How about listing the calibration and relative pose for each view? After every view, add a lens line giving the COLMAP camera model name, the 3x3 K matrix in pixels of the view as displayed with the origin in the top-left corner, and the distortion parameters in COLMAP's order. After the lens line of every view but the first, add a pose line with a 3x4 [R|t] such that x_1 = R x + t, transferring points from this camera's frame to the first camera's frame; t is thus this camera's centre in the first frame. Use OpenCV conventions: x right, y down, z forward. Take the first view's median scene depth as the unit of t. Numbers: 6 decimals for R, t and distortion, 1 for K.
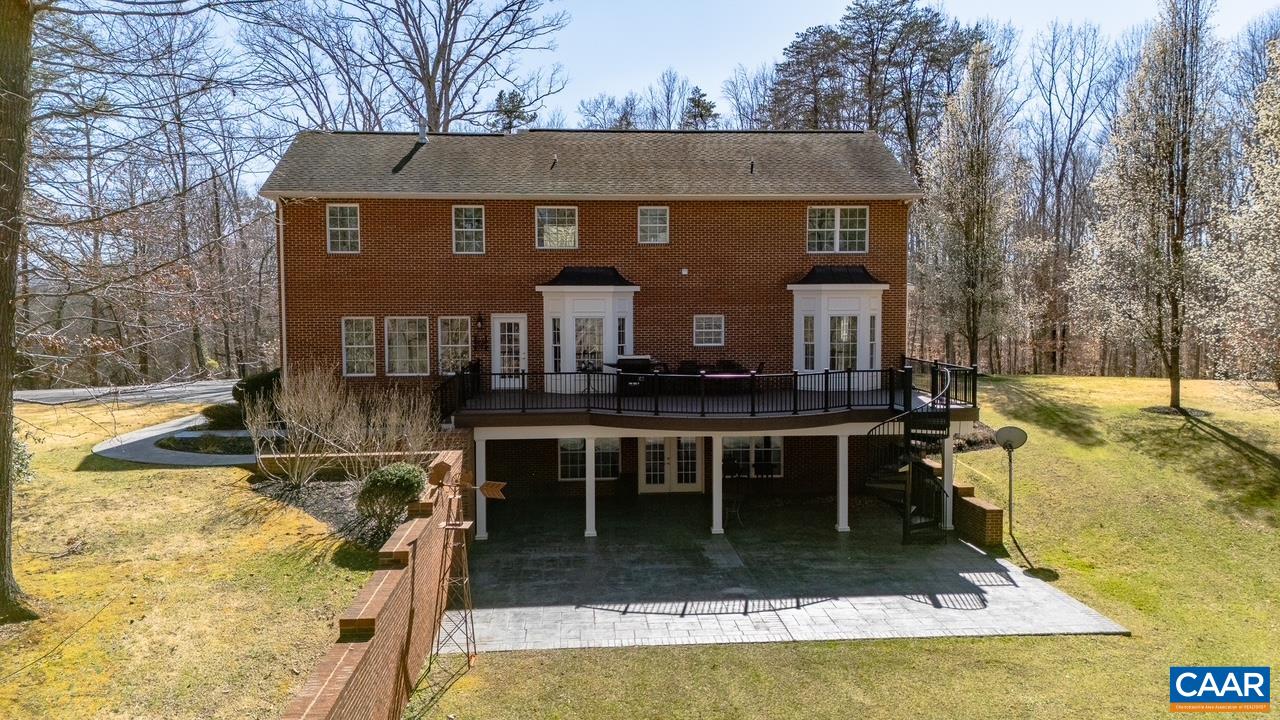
lens RADIAL K [[936.0, 0, 630.7], [0, 936.0, 359.1], [0, 0, 1]] dist [0.041647, -0.006877]
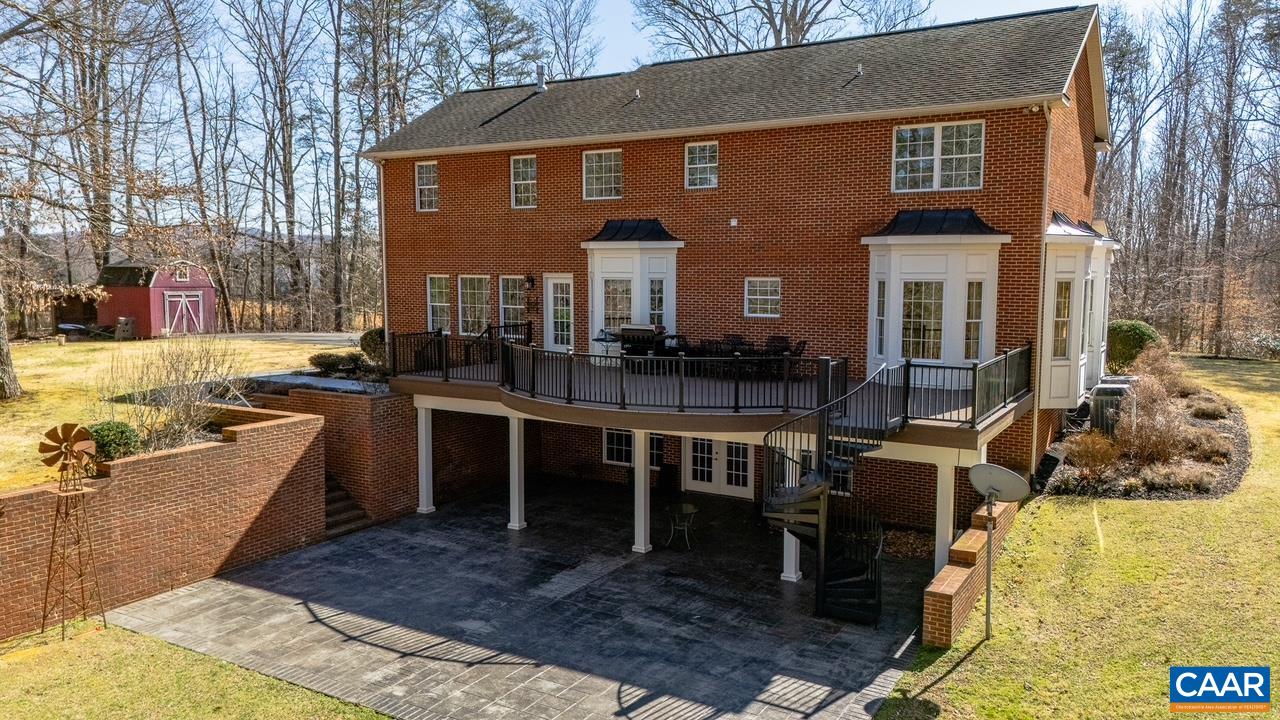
lens RADIAL K [[936.0, 0, 630.7], [0, 936.0, 359.1], [0, 0, 1]] dist [0.041647, -0.006877]
pose [[0.819188, 0.062493, -0.570110, 0.452092], [-0.039126, 0.997819, 0.053156, -0.016535], [0.572189, -0.021239, 0.819847, 0.296269]]
